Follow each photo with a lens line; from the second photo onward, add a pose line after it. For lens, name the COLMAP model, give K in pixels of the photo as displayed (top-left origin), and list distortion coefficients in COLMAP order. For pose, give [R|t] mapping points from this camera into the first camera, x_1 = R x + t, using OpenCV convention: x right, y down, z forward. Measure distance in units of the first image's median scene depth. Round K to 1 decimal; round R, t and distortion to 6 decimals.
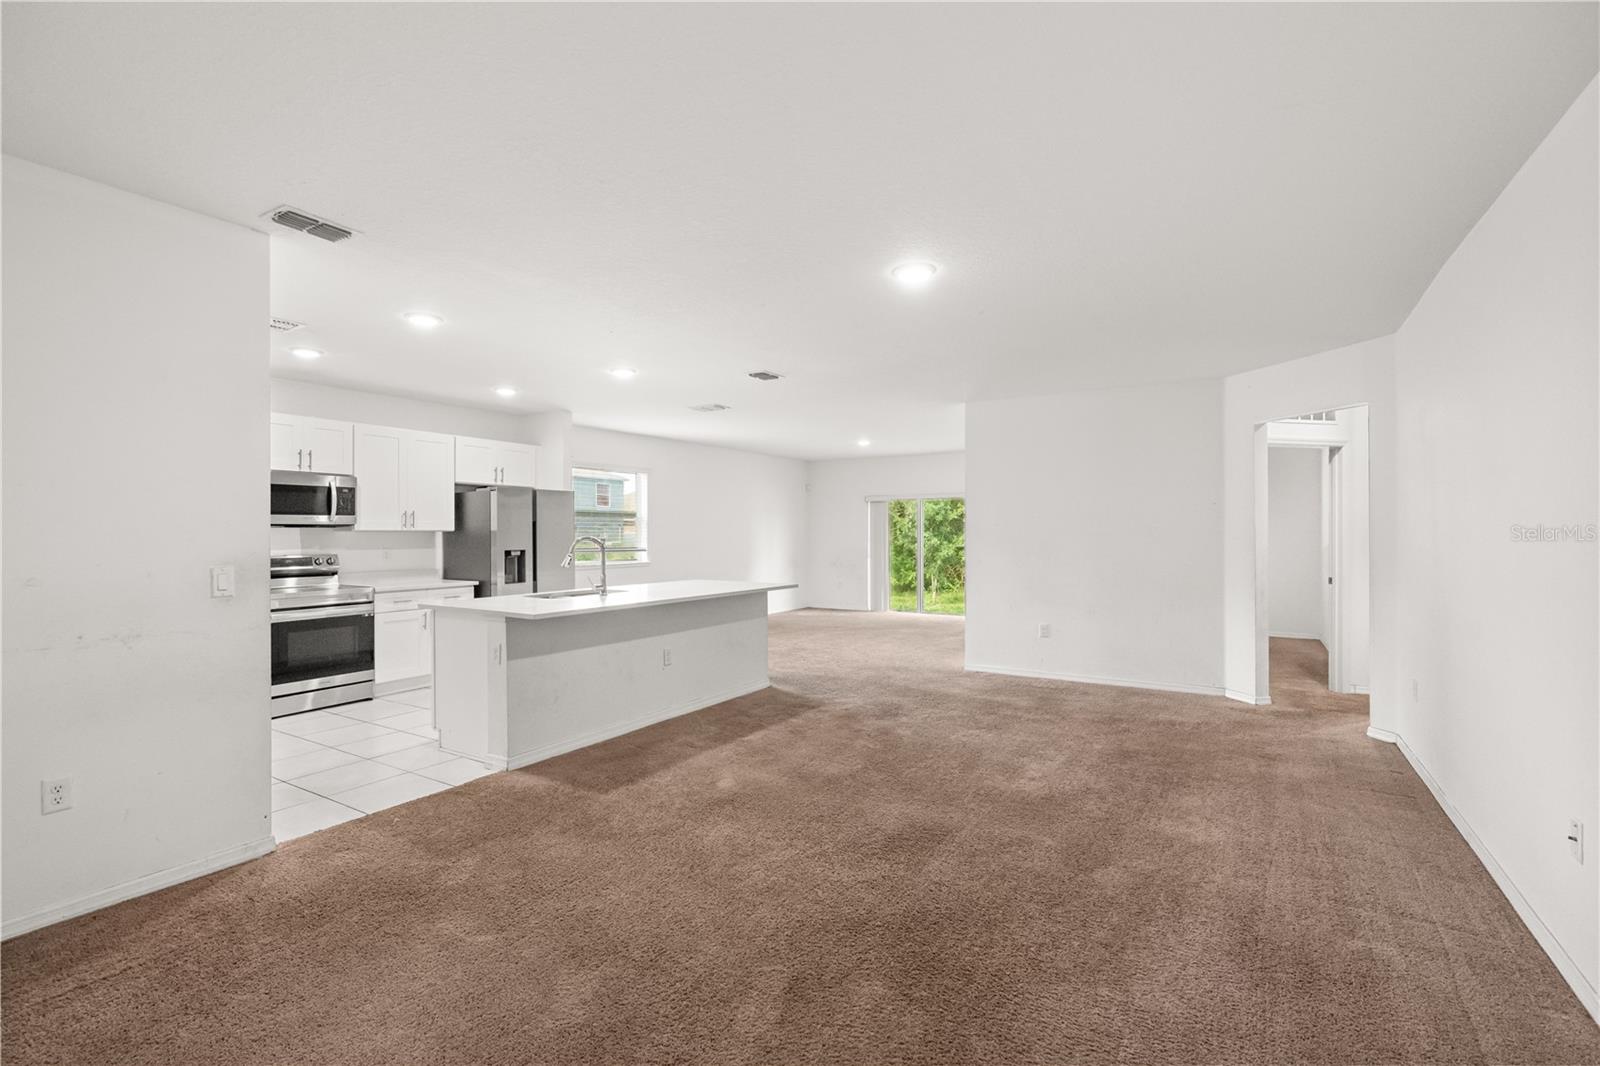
lens RADIAL K [[723.0, 0, 796.4], [0, 723.0, 529.2], [0, 0, 1]] dist [-0.001207, -0.000022]
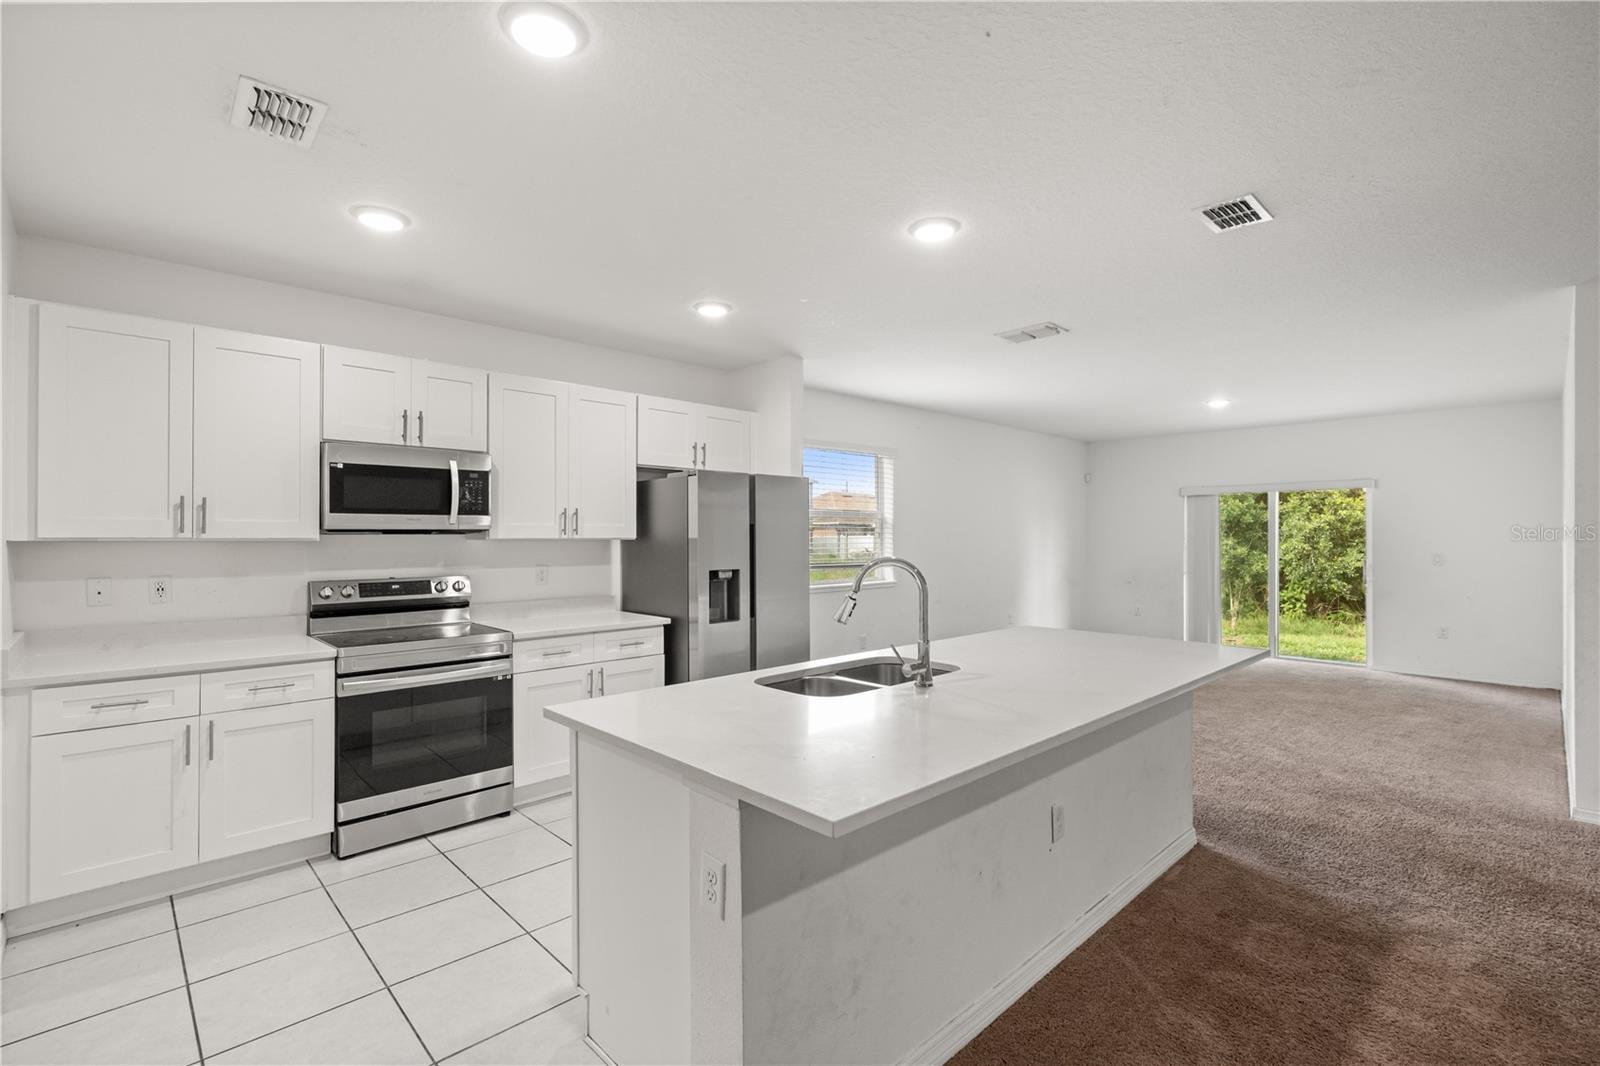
lens RADIAL K [[723.0, 0, 796.4], [0, 723.0, 529.2], [0, 0, 1]] dist [-0.001207, -0.000022]
pose [[0.970425, -0.001952, -0.241394, -0.184937], [0.000554, 0.999983, -0.005859, -0.002988], [0.241402, 0.005552, 0.970409, 0.423612]]
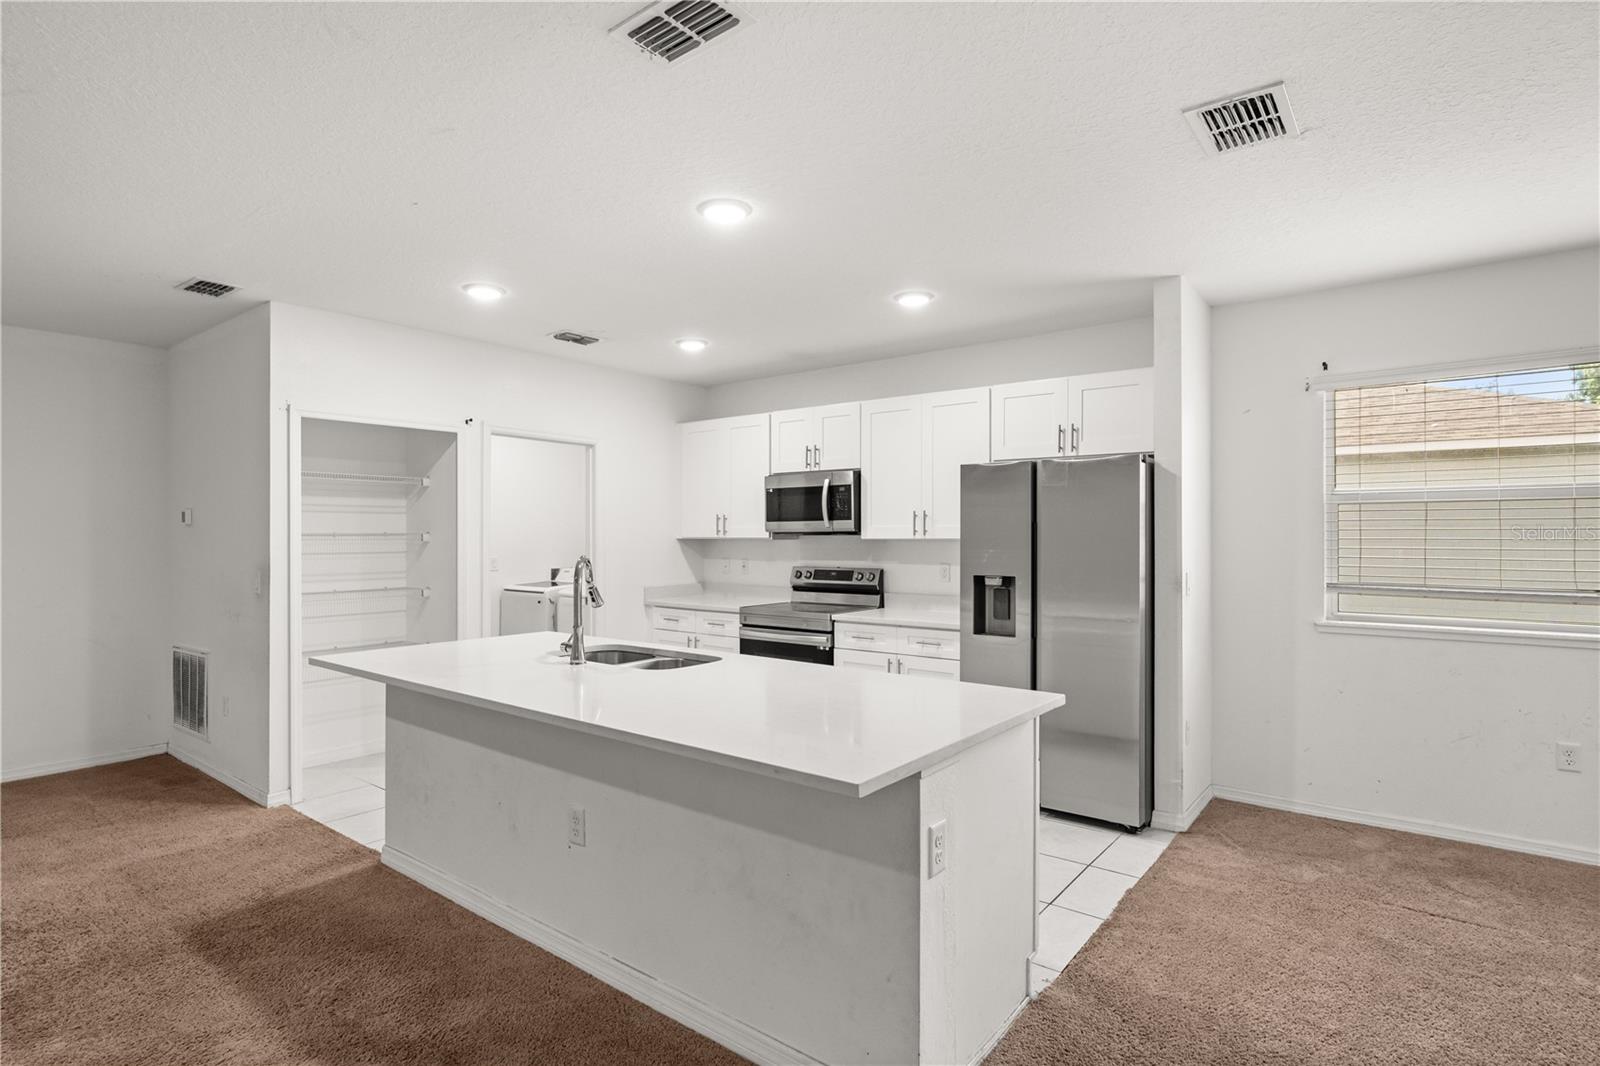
lens RADIAL K [[810.6, 0, 800.0], [0, 810.6, 533.0], [0, 0, 1]] dist [-0.002032, 0.000754]
pose [[-0.103352, -0.003158, -0.994640, 0.250572], [0.003152, 0.999989, -0.003503, -0.001983], [0.994640, -0.003497, -0.103341, 0.968310]]
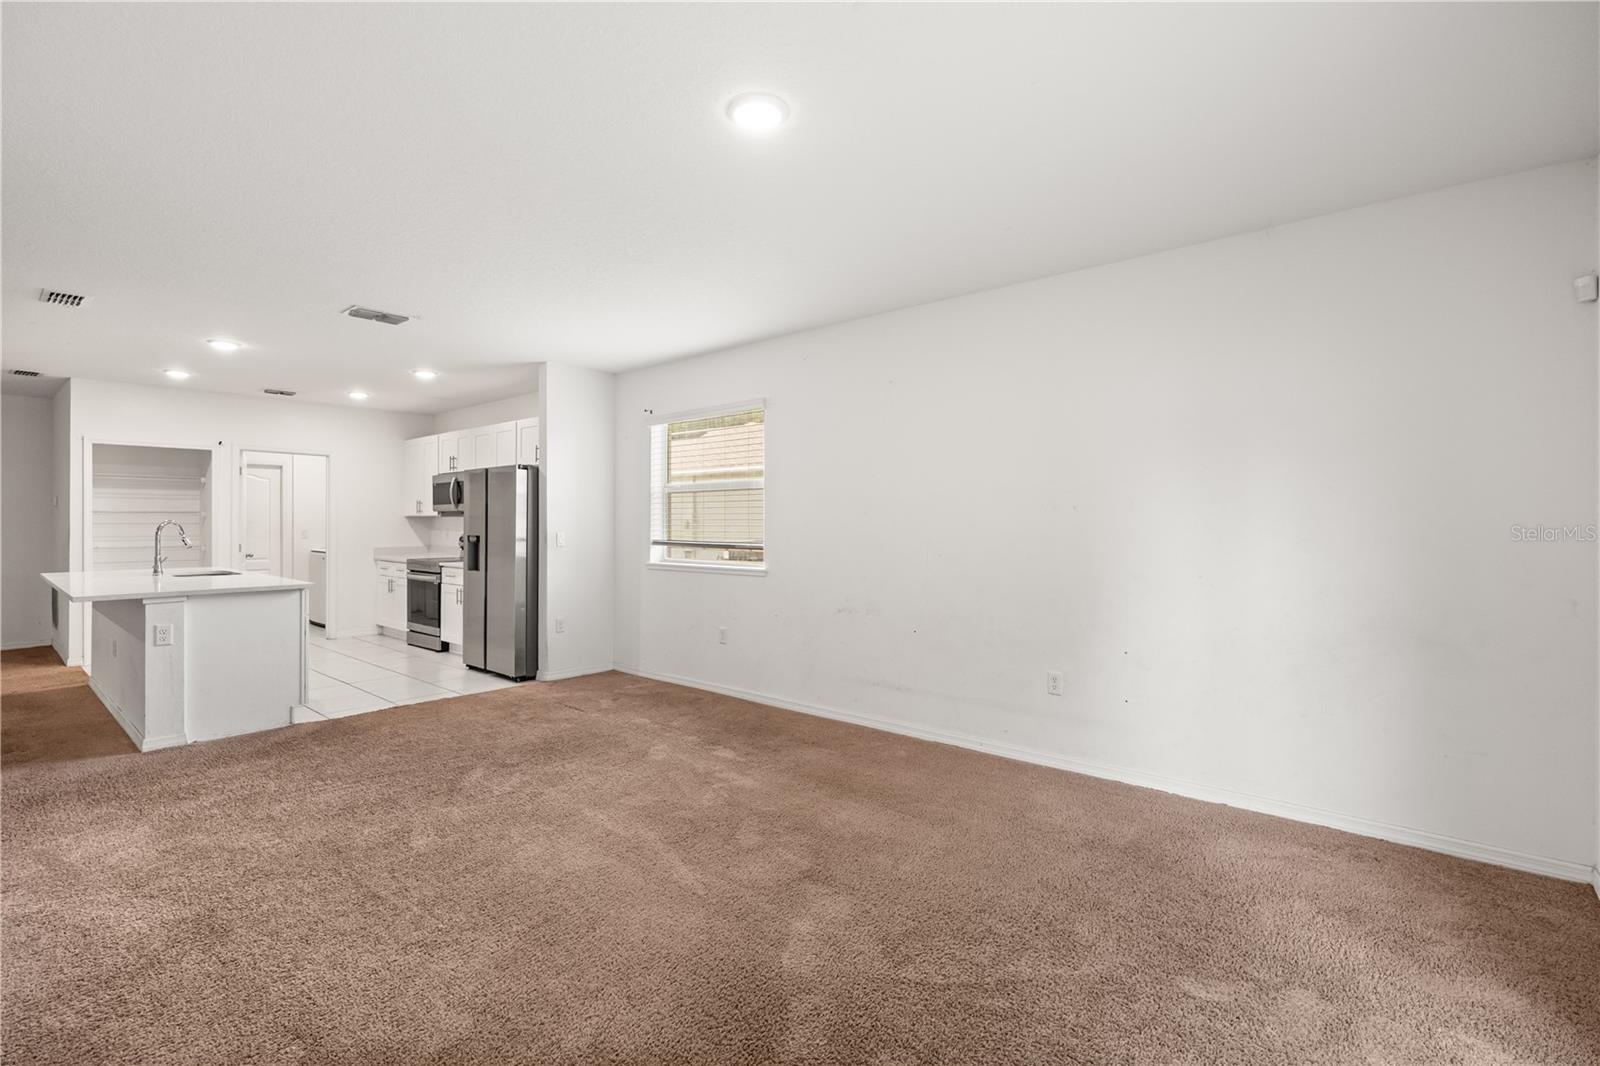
lens RADIAL K [[738.0, 0, 795.8], [0, 738.0, 526.8], [0, 0, 1]] dist [-0.001838, -0.000060]
pose [[-0.161192, 0.005168, -0.986910, 0.505750], [0.001992, 0.999986, 0.004911, 0.014641], [0.986921, -0.001174, -0.161200, 1.648568]]
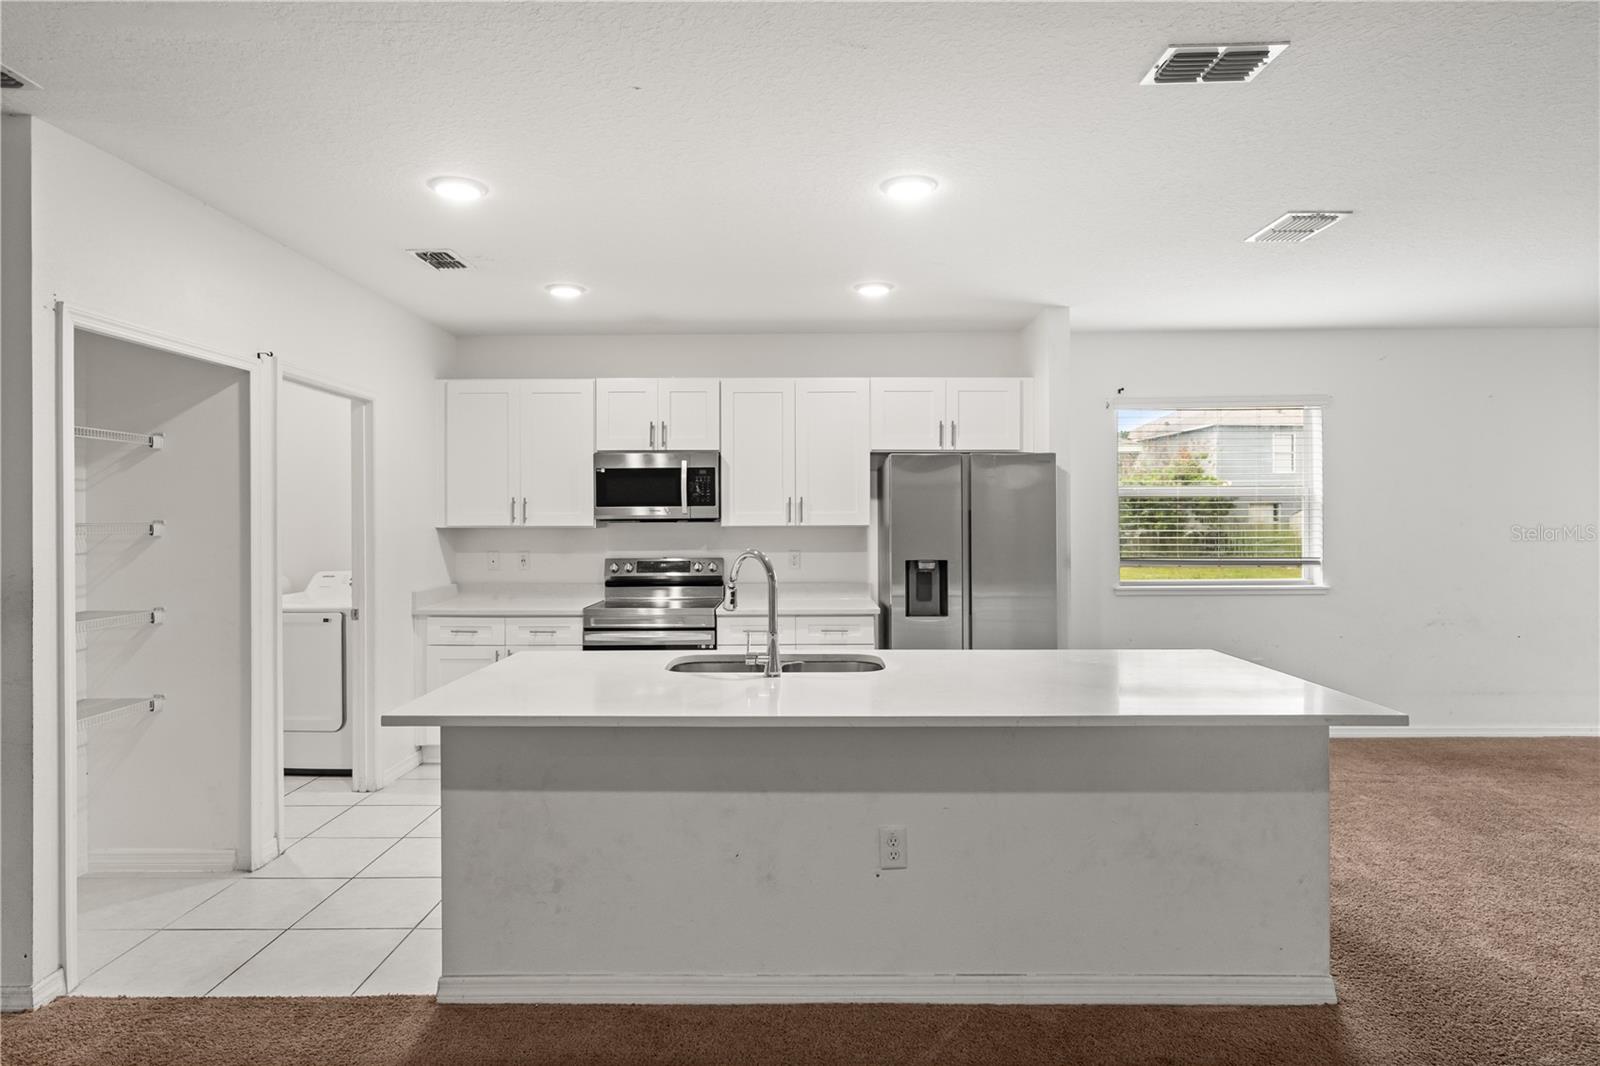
lens RADIAL K [[888.3, 0, 801.4], [0, 888.3, 513.0], [0, 0, 1]] dist [-0.001022, 0.000173]
pose [[0.526619, -0.006856, -0.850074, 0.177760], [0.006535, 0.999971, -0.004017, -0.007324], [0.850076, -0.003440, 0.526648, 0.565797]]
